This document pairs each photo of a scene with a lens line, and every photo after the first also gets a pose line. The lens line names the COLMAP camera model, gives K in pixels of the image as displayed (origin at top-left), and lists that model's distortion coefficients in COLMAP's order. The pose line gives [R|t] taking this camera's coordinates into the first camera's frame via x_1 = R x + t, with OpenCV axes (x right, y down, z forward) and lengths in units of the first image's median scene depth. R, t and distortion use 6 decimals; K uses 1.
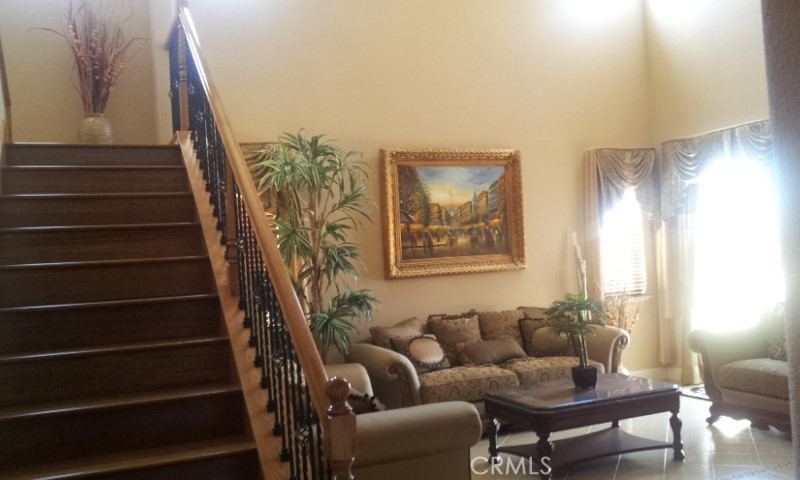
lens RADIAL K [[702.6, 0, 402.3], [0, 702.6, 236.1], [0, 0, 1]] dist [0.016557, -0.040380]
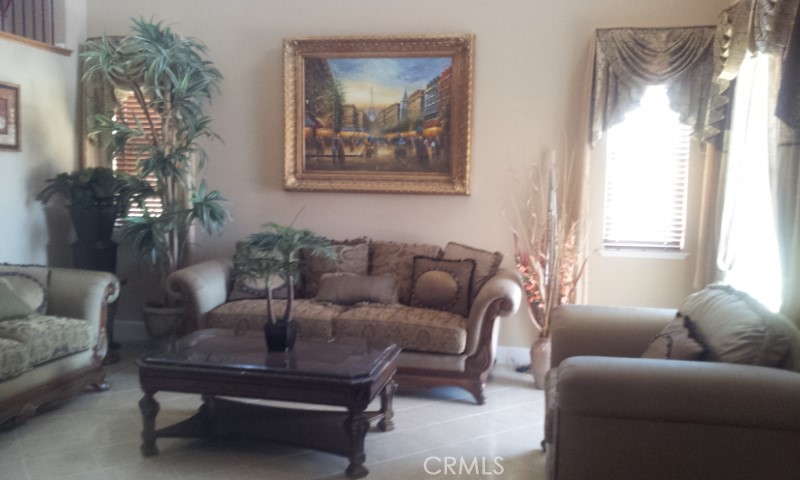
lens RADIAL K [[702.6, 0, 400.4], [0, 702.6, 242.6], [0, 0, 1]] dist [0.016557, -0.040380]
pose [[0.820298, 0.131830, -0.556536, 0.570358], [-0.048604, 0.985621, 0.161830, -0.023094], [0.569868, -0.105699, 0.814910, 0.341591]]
